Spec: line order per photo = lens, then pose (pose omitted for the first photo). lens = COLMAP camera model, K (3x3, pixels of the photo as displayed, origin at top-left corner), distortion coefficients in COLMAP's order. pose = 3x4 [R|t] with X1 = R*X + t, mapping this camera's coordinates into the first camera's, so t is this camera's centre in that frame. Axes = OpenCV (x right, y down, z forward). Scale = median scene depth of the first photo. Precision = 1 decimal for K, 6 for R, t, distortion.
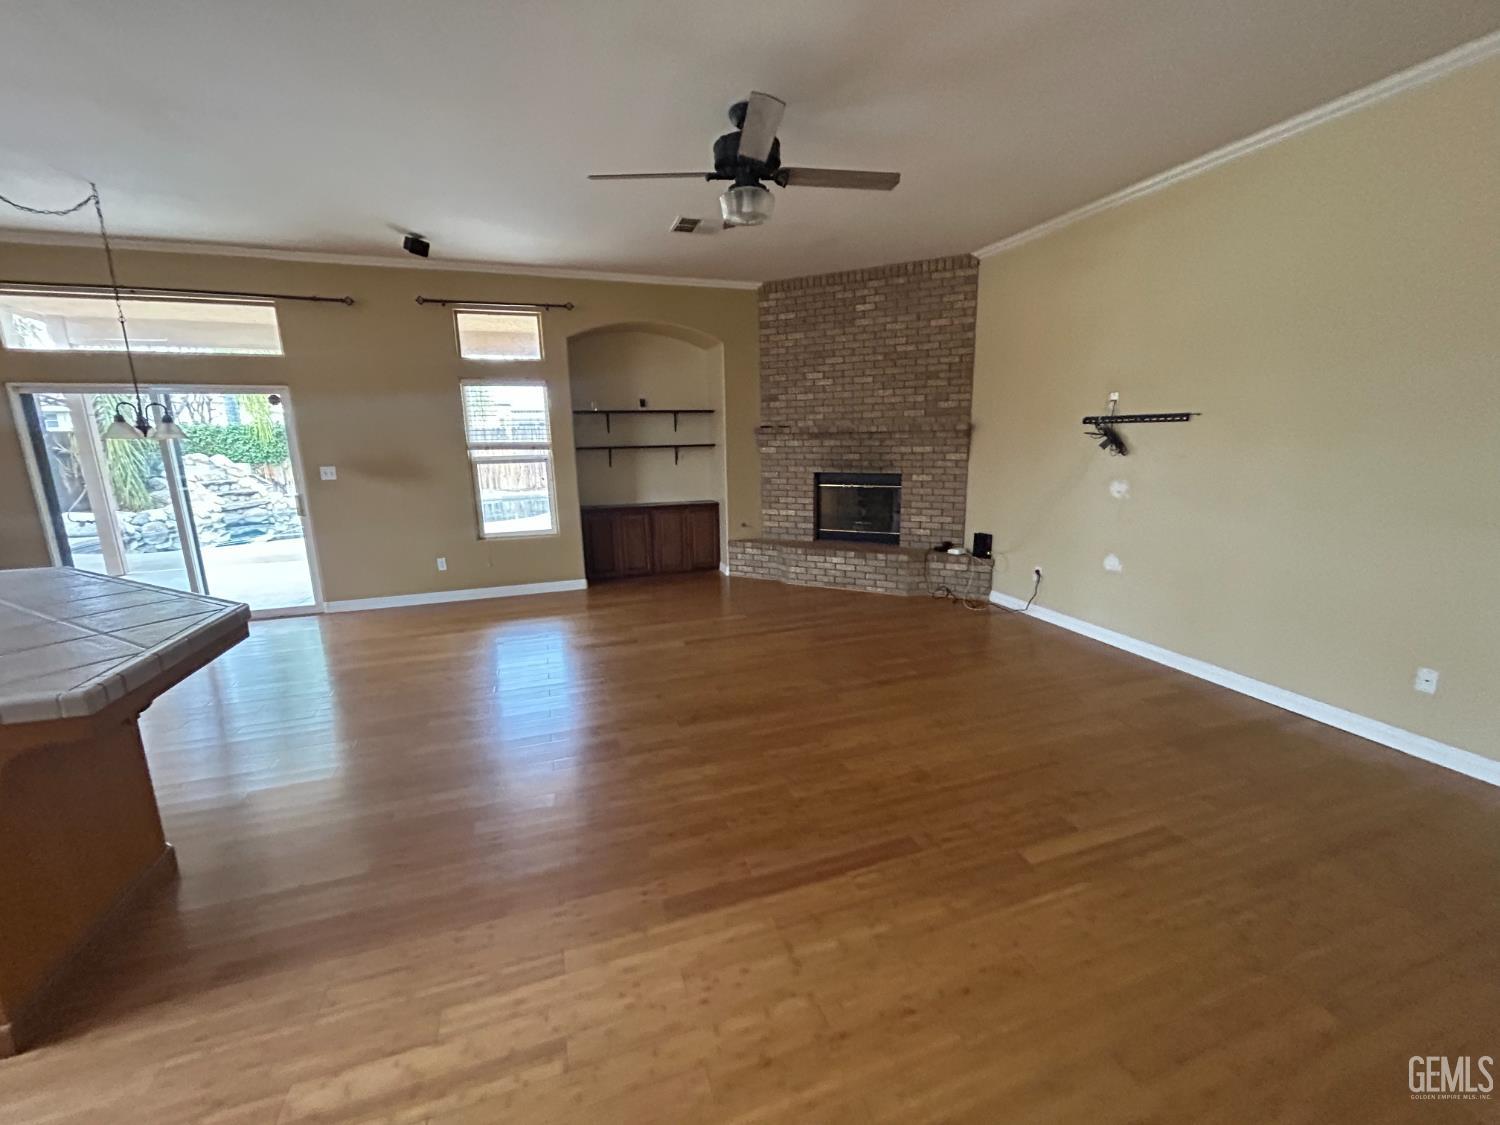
lens RADIAL K [[601.4, 0, 747.8], [0, 601.4, 559.0], [0, 0, 1]] dist [-0.004103, 0.000029]
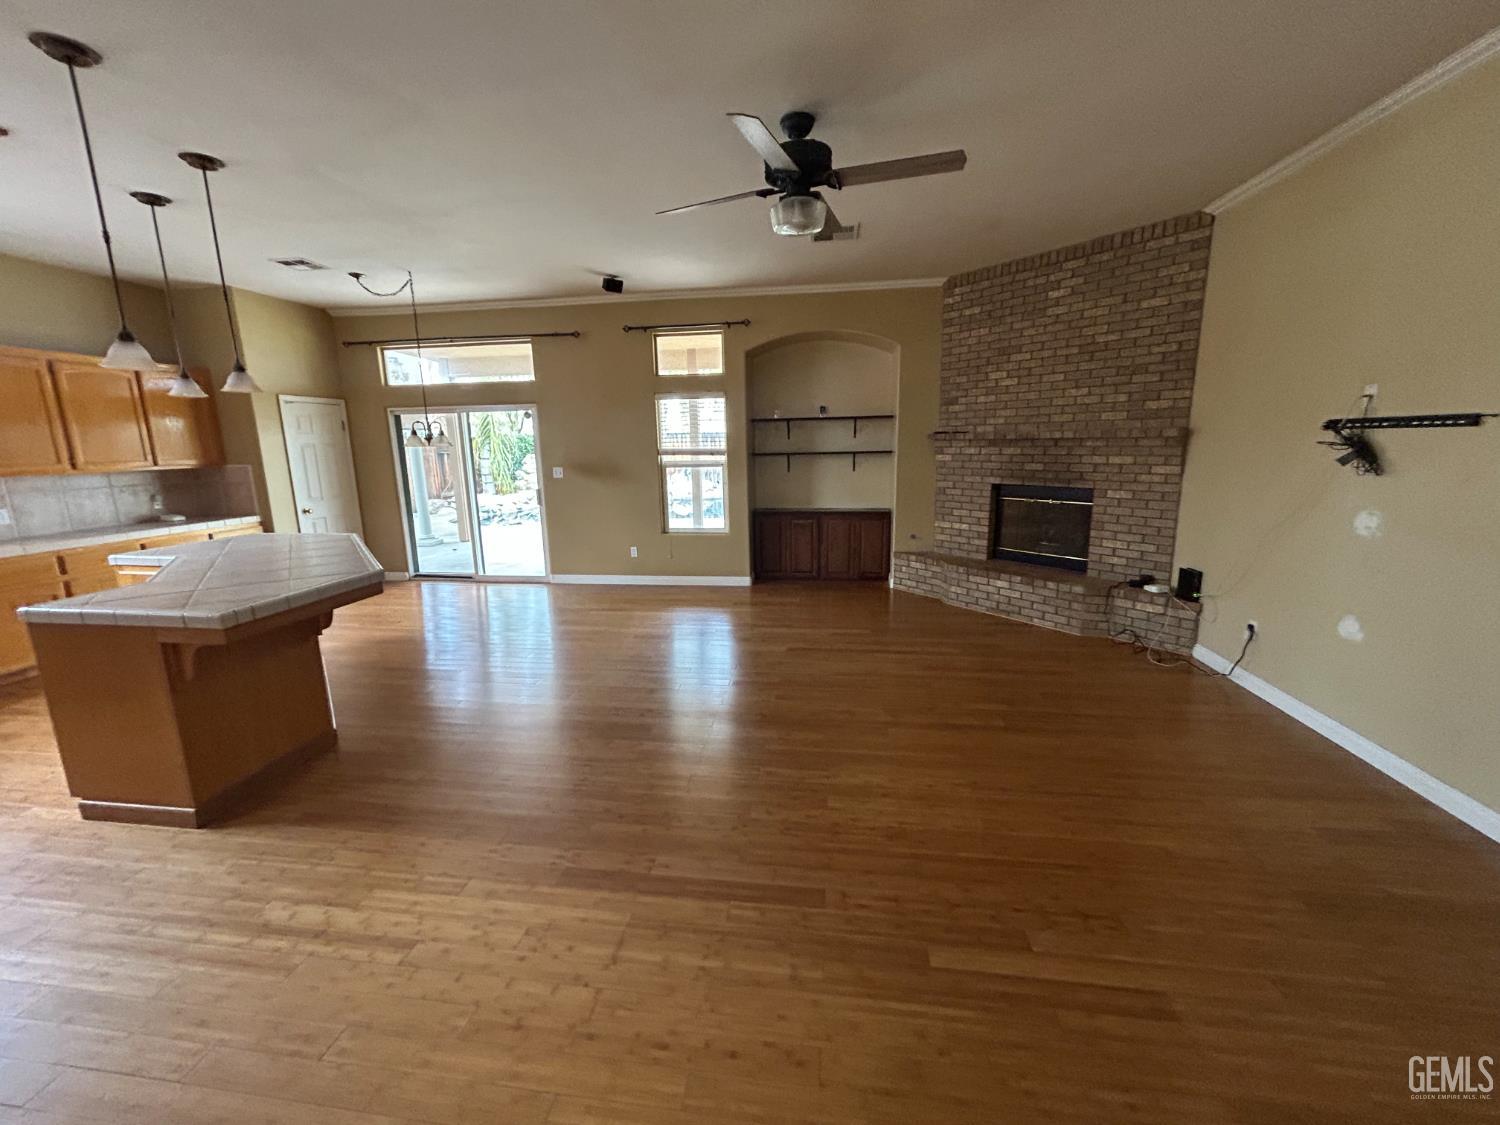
lens RADIAL K [[601.4, 0, 747.8], [0, 601.4, 559.0], [0, 0, 1]] dist [-0.004103, 0.000029]
pose [[0.892642, 0.086550, -0.442379, 0.209511], [-0.087485, 0.995997, 0.018333, -0.018642], [0.442195, 0.022337, 0.896641, 0.045951]]
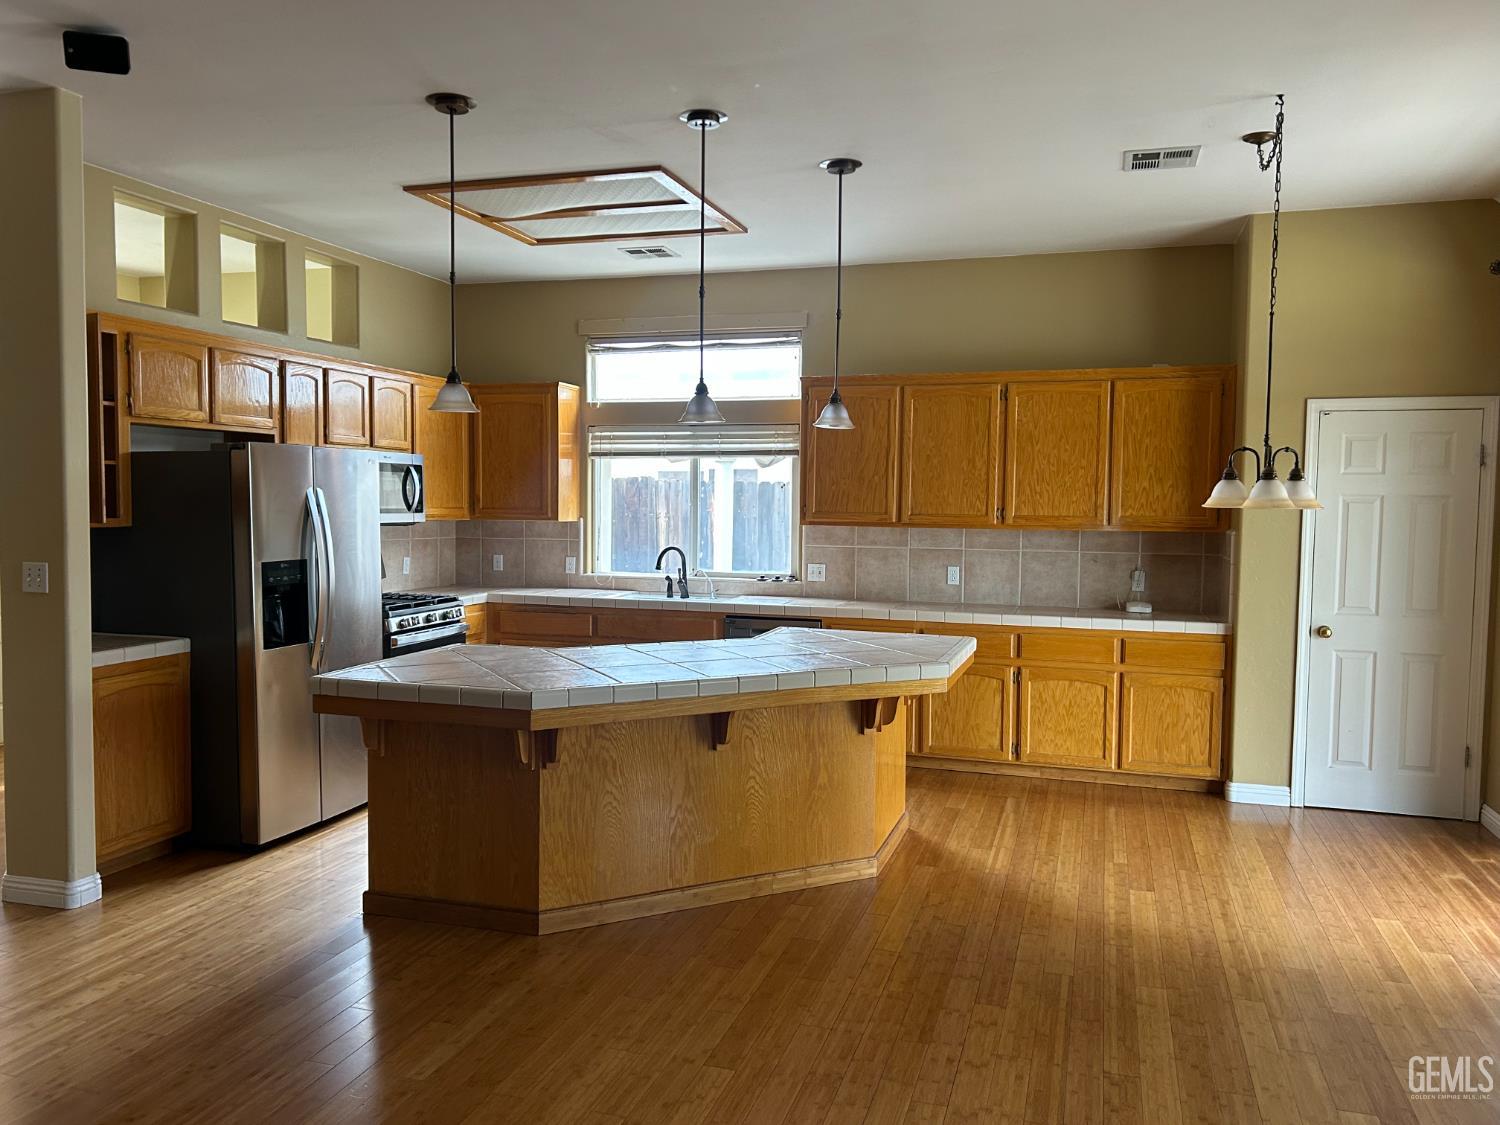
lens RADIAL K [[1153.6, 0, 746.4], [0, 1153.6, 571.8], [0, 0, 1]] dist [0.026033, -0.005343]
pose [[-0.588351, 0.066073, -0.805902, 0.127327], [-0.163724, 0.966278, 0.198749, -0.187801], [0.791857, 0.248880, -0.557693, 0.827616]]
